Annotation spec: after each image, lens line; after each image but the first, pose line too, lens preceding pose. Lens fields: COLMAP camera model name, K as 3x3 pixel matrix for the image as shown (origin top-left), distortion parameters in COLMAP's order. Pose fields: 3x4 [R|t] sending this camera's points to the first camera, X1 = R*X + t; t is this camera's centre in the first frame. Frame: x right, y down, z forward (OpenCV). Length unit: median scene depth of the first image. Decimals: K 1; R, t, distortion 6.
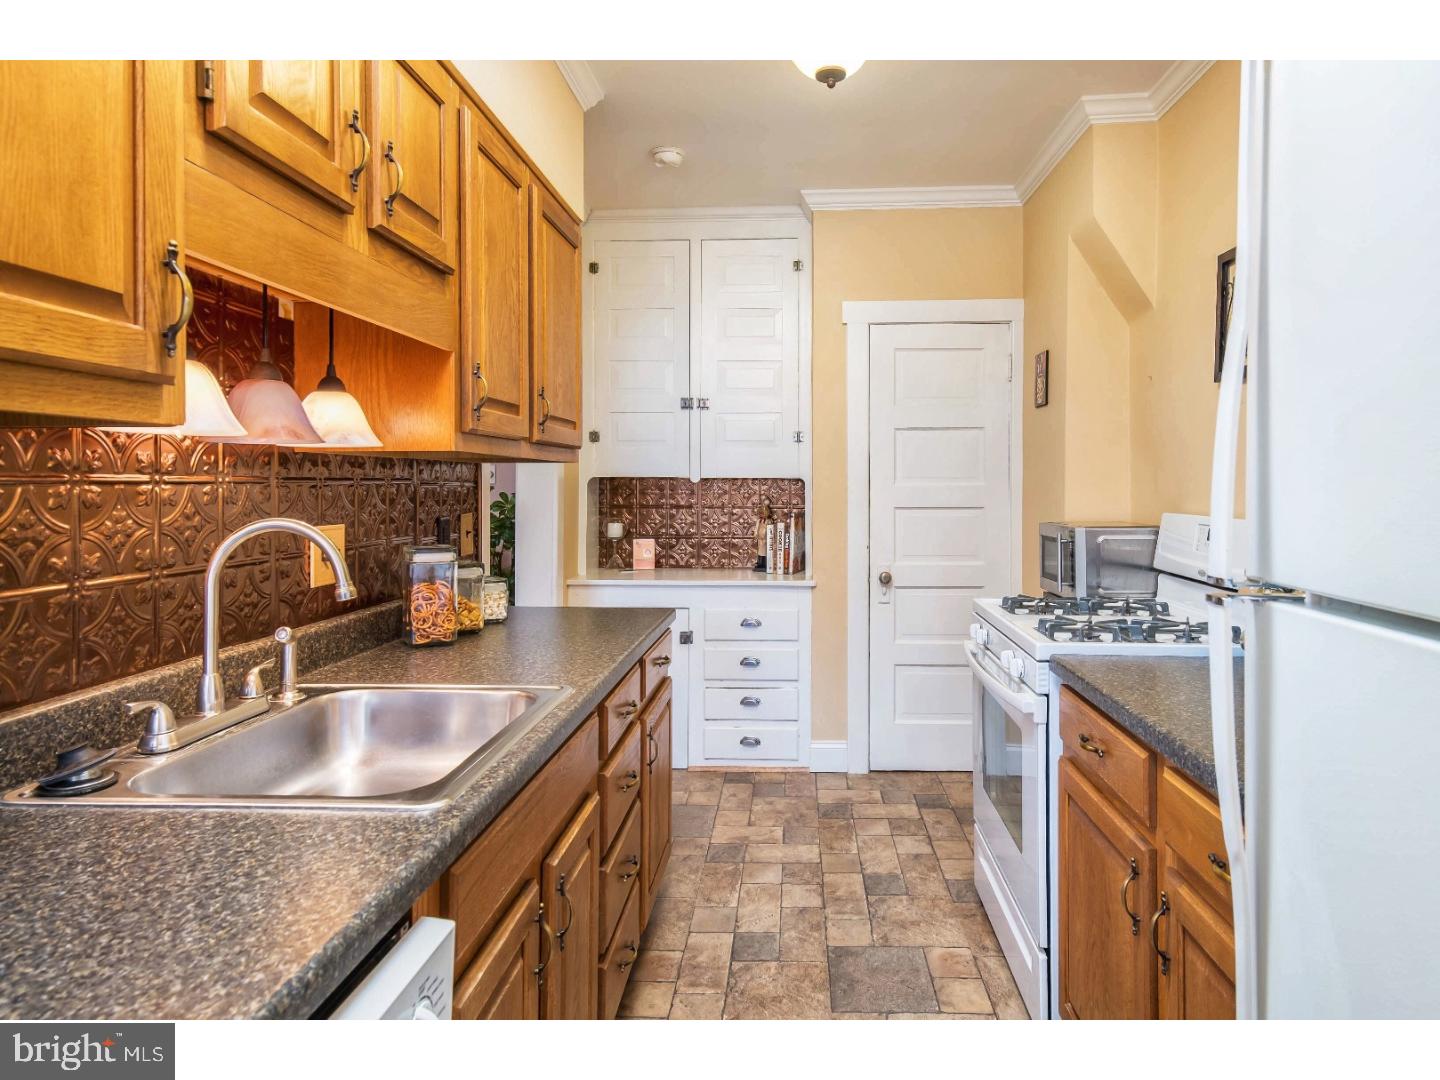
lens RADIAL K [[889.8, 0, 720.0], [0, 889.8, 540.0], [0, 0, 1]] dist [-0.000244, -0.000215]
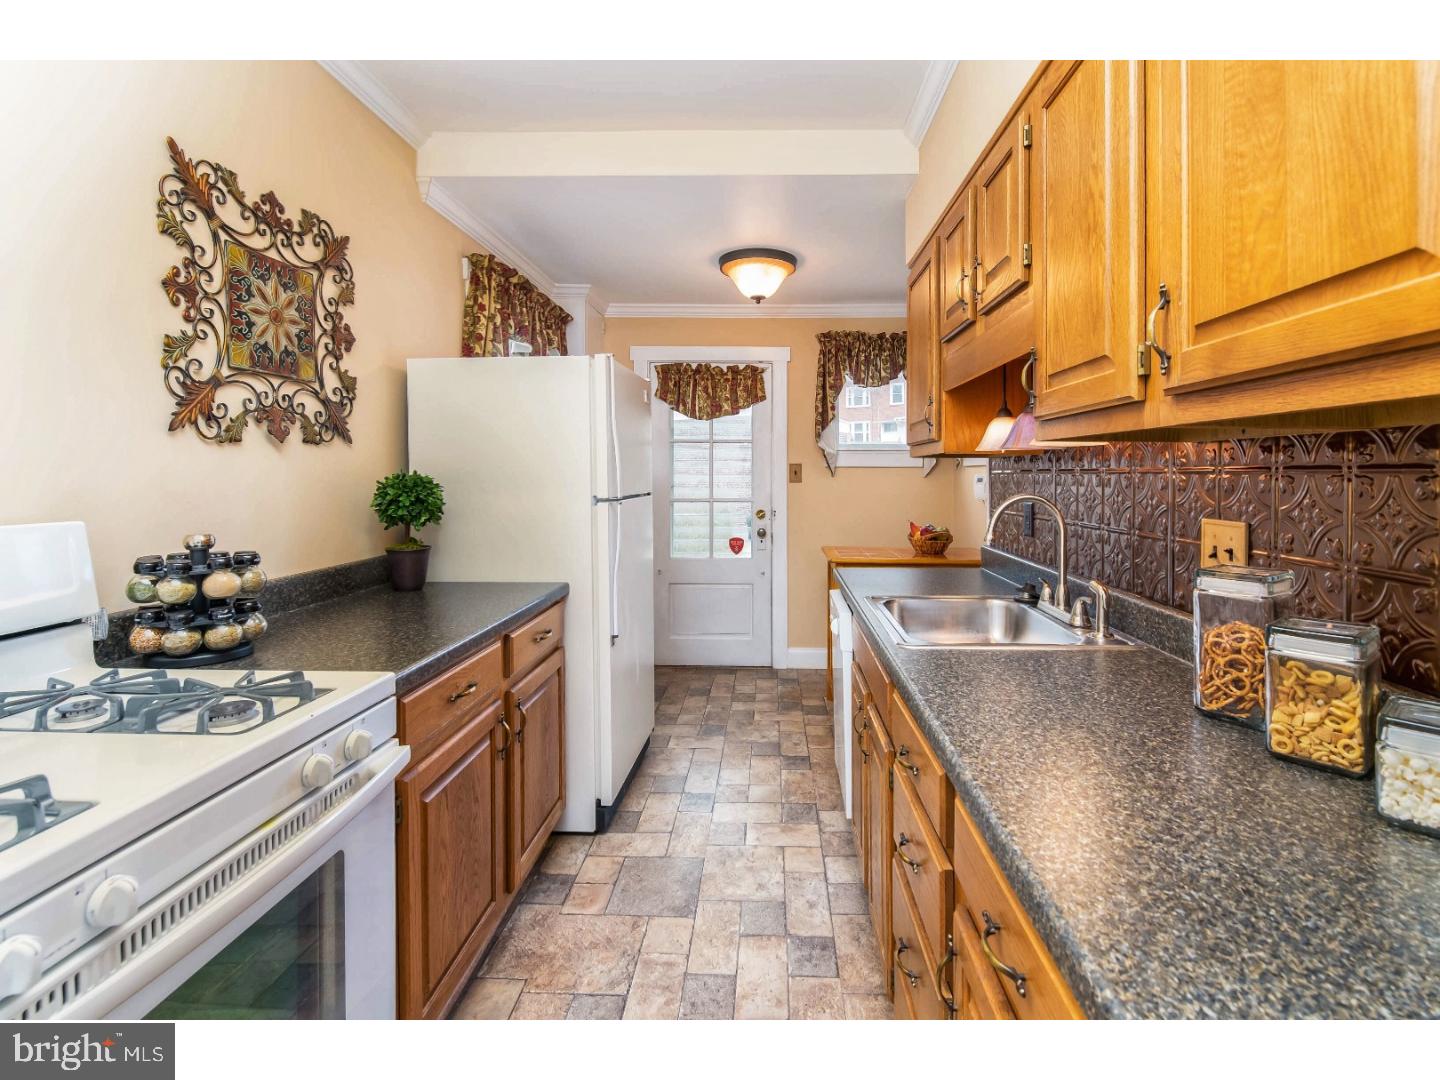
lens RADIAL K [[683.2, 0, 720.0], [0, 683.2, 540.0], [0, 0, 1]] dist [-0.000059, -0.000002]
pose [[-0.999918, -0.006451, -0.011092, 0.025765], [-0.008134, 0.987229, 0.159097, -0.120460], [0.009924, 0.159174, -0.987201, 1.961027]]
